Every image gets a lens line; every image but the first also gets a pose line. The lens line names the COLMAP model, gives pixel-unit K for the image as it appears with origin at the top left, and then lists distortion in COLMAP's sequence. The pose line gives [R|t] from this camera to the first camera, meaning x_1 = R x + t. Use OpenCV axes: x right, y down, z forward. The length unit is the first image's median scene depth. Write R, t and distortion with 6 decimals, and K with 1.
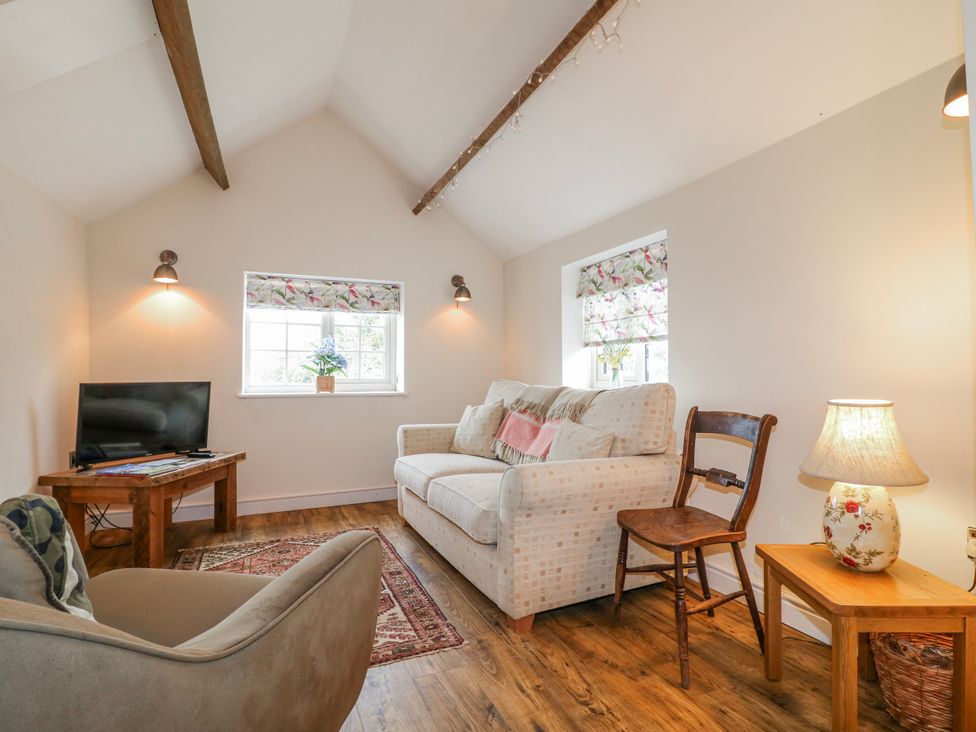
lens RADIAL K [[503.2, 0, 486.0], [0, 503.2, 365.8], [0, 0, 1]] dist [-0.009619, -0.005681]
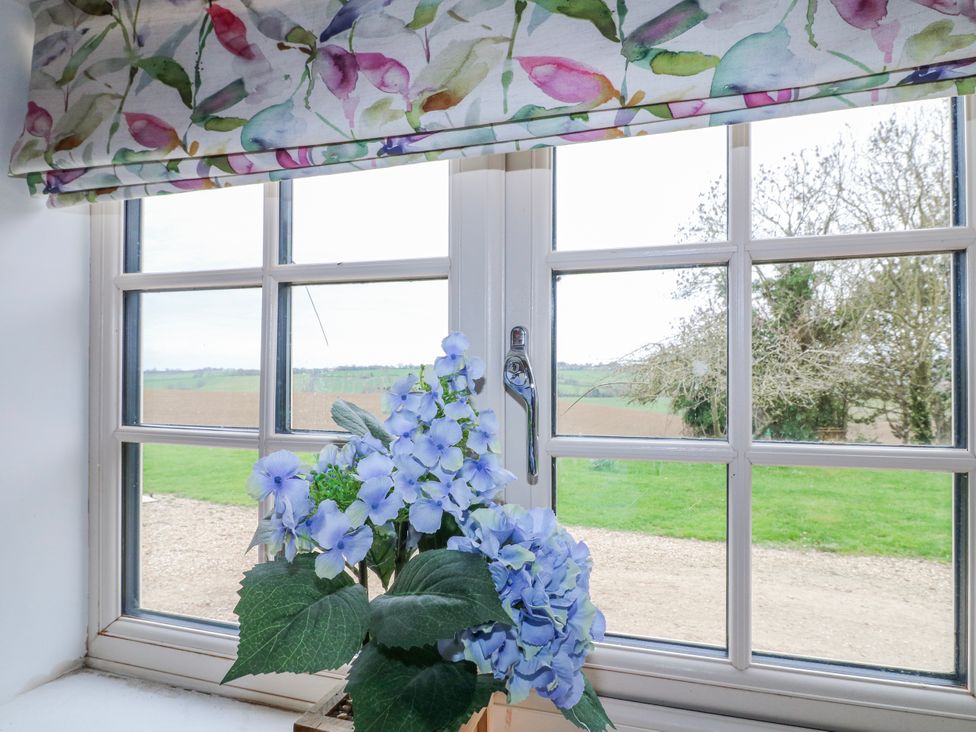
lens RADIAL K [[503.2, 0, 484.8], [0, 503.2, 369.2], [0, 0, 1]] dist [-0.009619, -0.005681]
pose [[0.782072, -0.005117, -0.623167, 0.525915], [0.008091, 0.999965, 0.001943, -0.072117], [0.623136, -0.006562, 0.782086, 0.913333]]
